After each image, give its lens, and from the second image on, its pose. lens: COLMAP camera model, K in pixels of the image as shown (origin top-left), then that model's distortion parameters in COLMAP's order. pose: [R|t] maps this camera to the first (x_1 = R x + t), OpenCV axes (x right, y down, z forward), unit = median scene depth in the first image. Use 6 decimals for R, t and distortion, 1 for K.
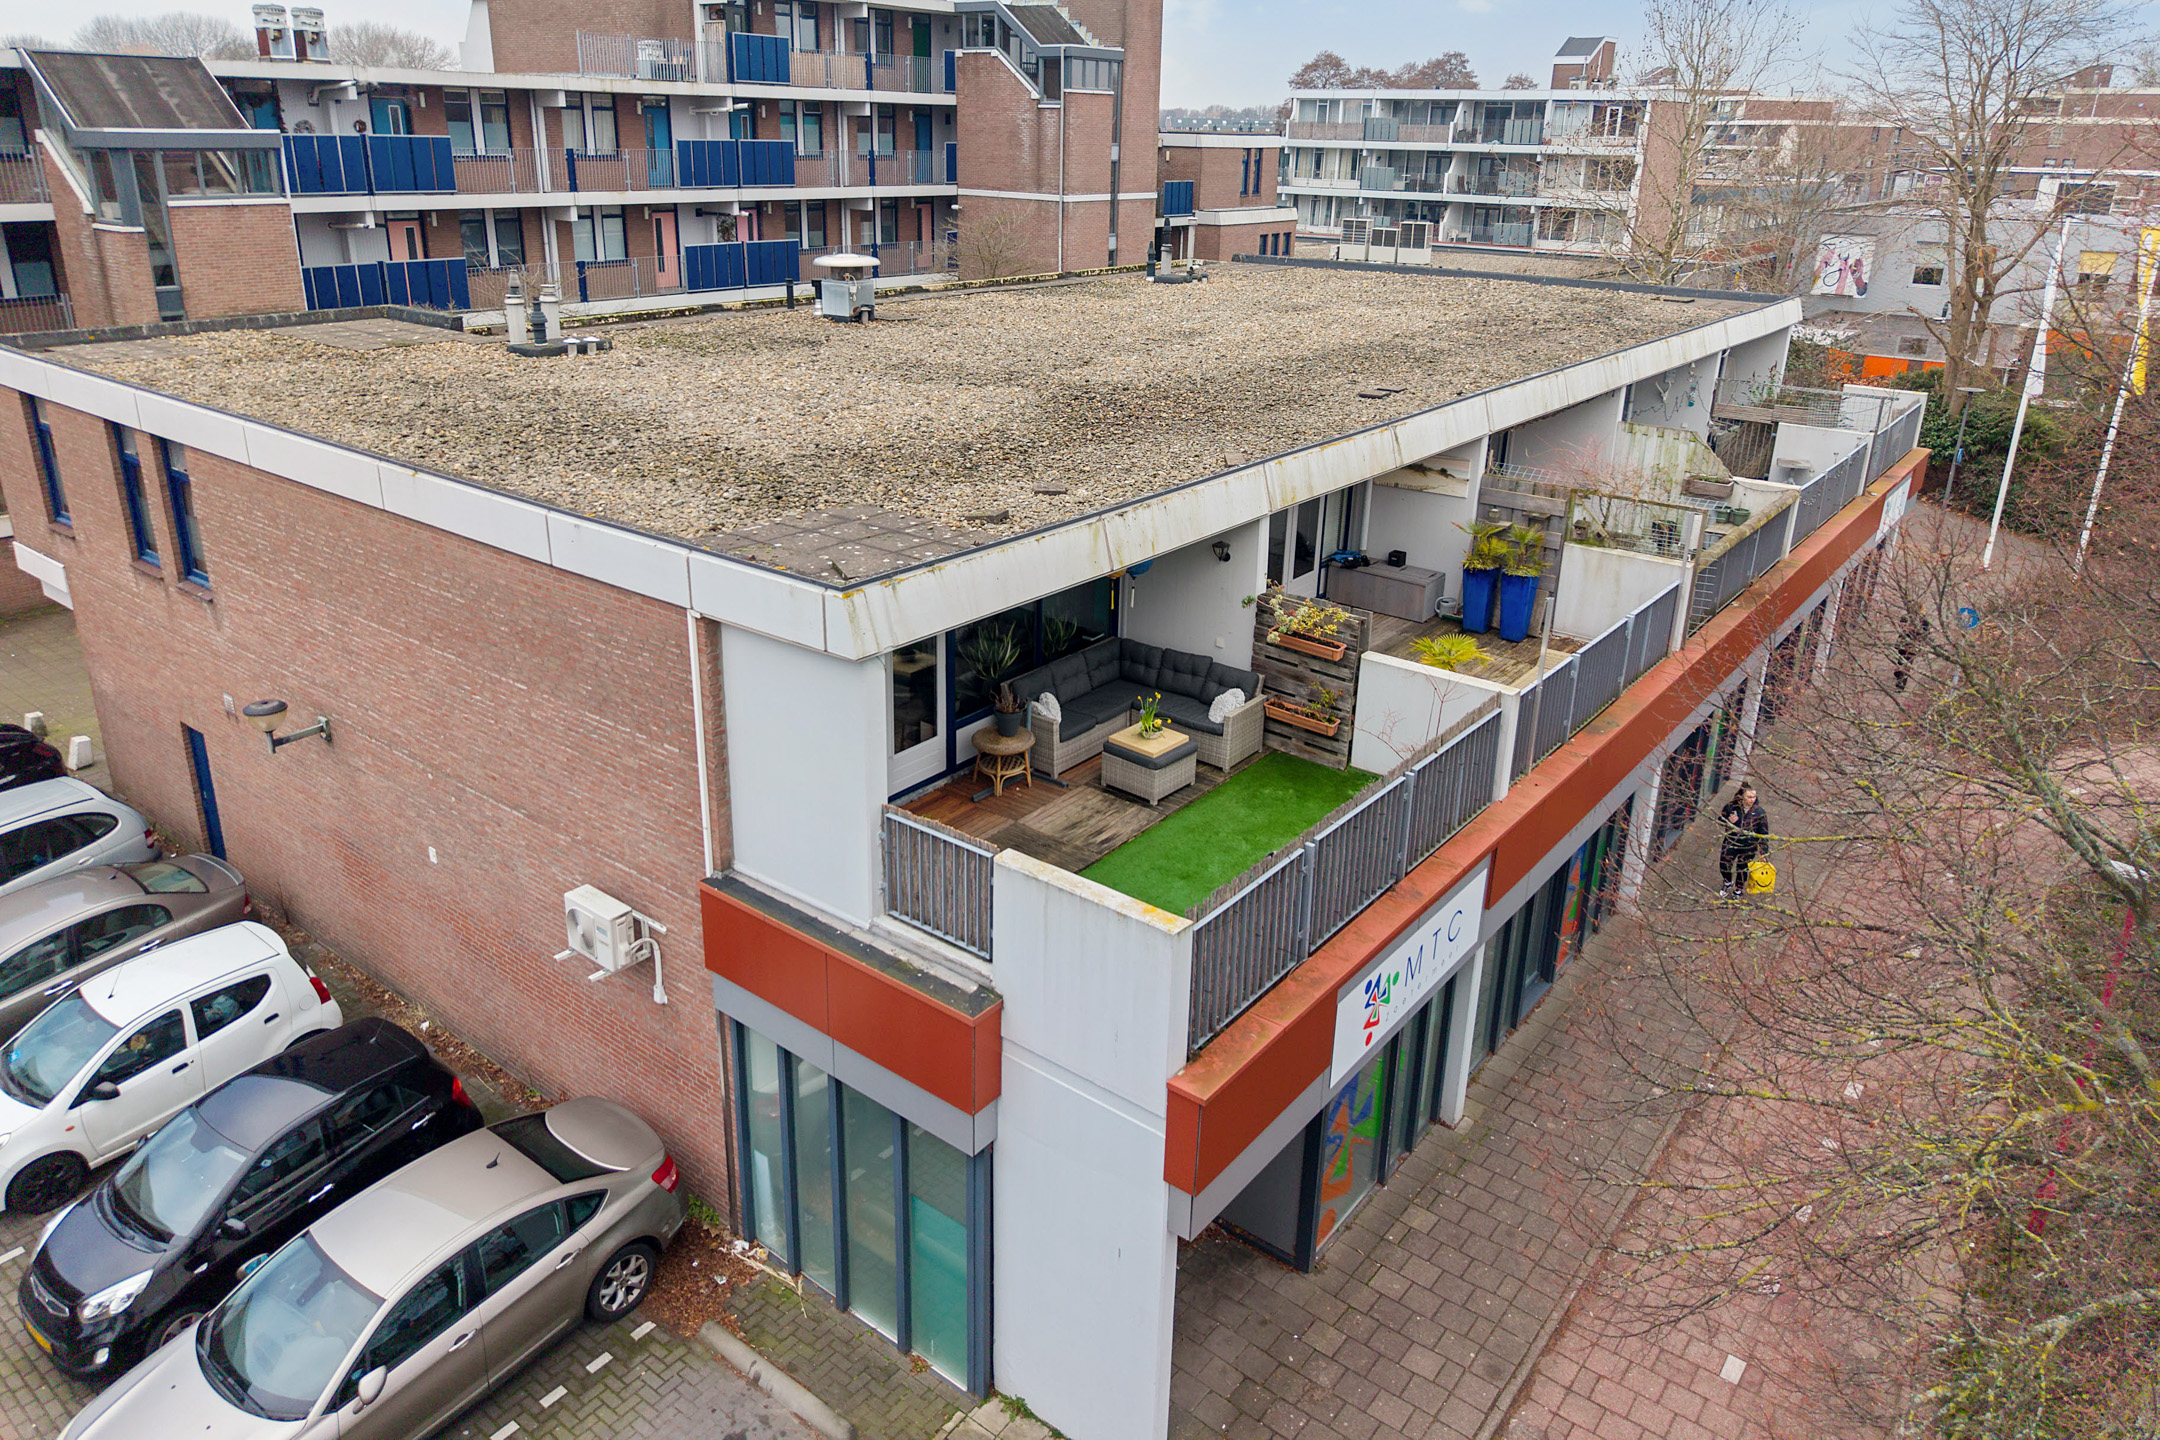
lens RADIAL K [[1425.5, 0, 1076.6], [0, 1425.5, 656.4], [0, 0, 1]] dist [0.023492, -0.030862]
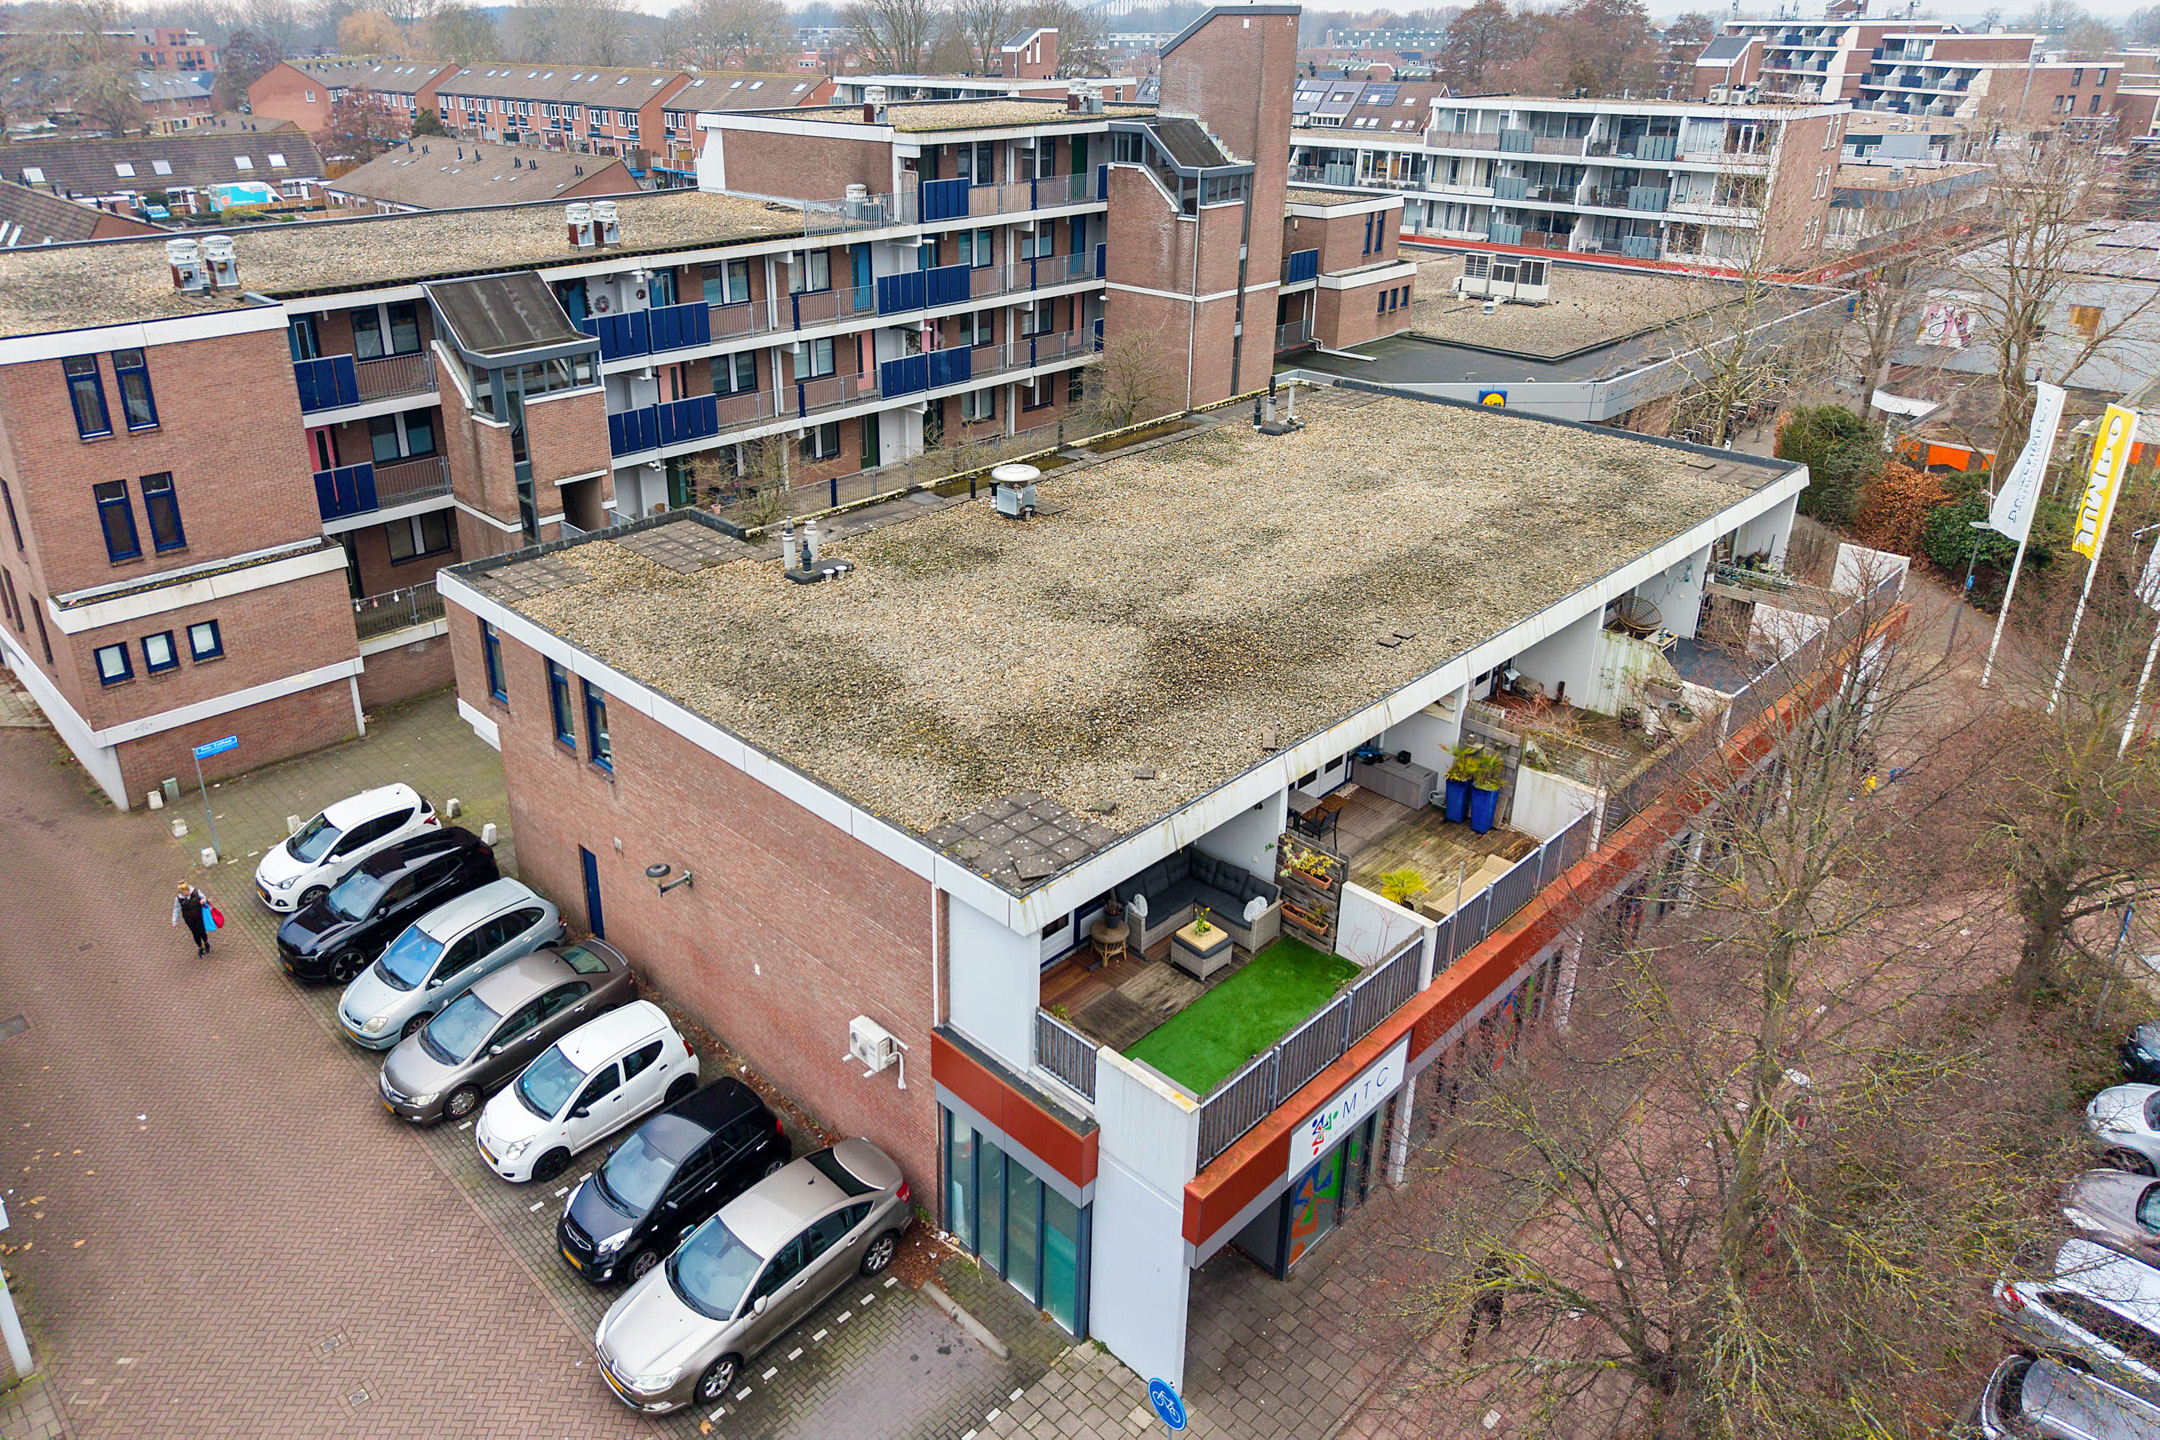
lens RADIAL K [[1451.8, 0, 1056.1], [0, 1451.8, 576.5], [0, 0, 1]] dist [0.030648, -0.055704]
pose [[0.993295, 0.036509, -0.109695, 0.049767], [-0.035325, 0.999295, 0.012715, -0.337683], [0.110082, -0.008755, 0.993884, -0.594207]]
